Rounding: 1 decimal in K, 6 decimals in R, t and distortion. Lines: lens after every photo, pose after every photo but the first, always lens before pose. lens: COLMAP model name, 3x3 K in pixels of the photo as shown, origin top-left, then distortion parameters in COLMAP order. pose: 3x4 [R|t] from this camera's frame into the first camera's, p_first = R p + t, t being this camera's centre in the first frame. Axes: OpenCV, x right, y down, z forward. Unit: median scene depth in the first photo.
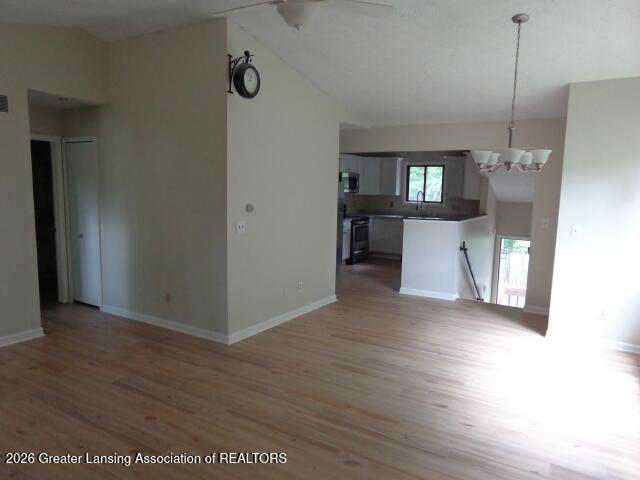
lens RADIAL K [[454.0, 0, 324.3], [0, 454.0, 240.2], [0, 0, 1]] dist [0.005196, 0.000225]
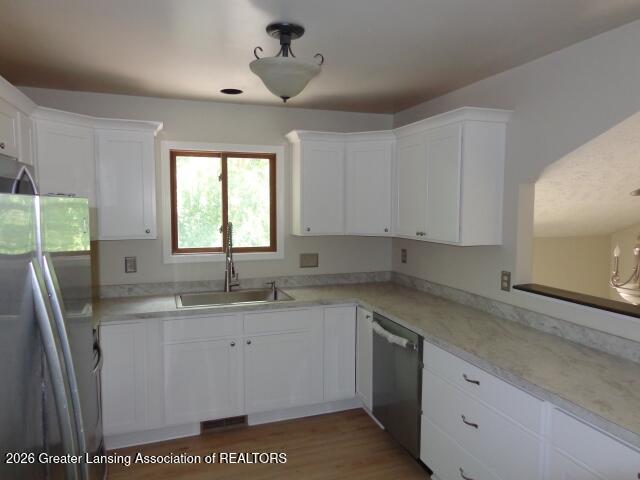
lens RADIAL K [[454.0, 0, 324.3], [0, 454.0, 240.2], [0, 0, 1]] dist [0.005196, 0.000225]
pose [[0.631826, -0.075731, 0.771402, -0.018288], [0.103246, 0.994570, 0.013075, -0.091120], [-0.768204, 0.071383, 0.636214, 0.711667]]
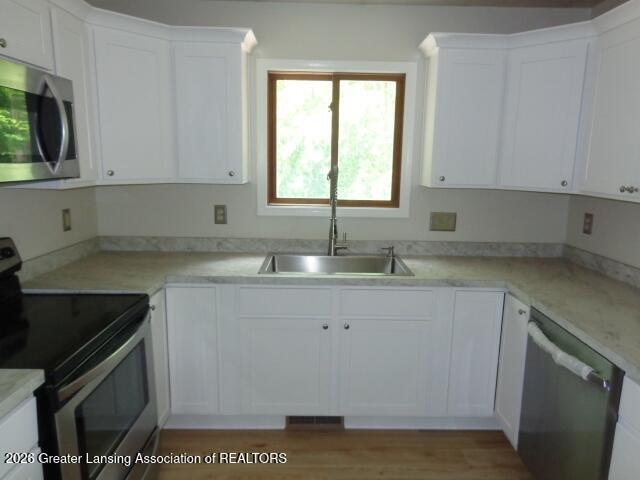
lens RADIAL K [[454.0, 0, 324.3], [0, 454.0, 240.2], [0, 0, 1]] dist [0.005196, 0.000225]
pose [[0.849500, -0.095420, 0.518888, 0.060388], [0.060512, 0.994640, 0.083841, -0.087091], [-0.524107, -0.039824, 0.850721, 0.765877]]
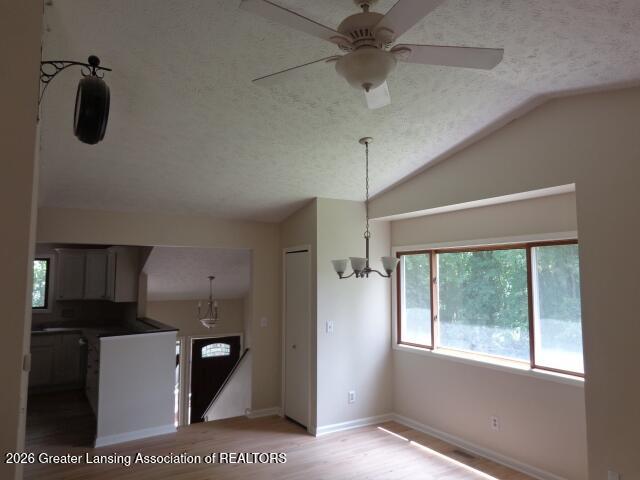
lens RADIAL K [[454.0, 0, 324.3], [0, 454.0, 240.2], [0, 0, 1]] dist [0.005196, 0.000225]
pose [[0.442246, 0.054475, 0.895238, -0.220731], [0.118499, 0.985855, -0.118527, -0.048449], [-0.889031, 0.158503, 0.429535, 0.243263]]
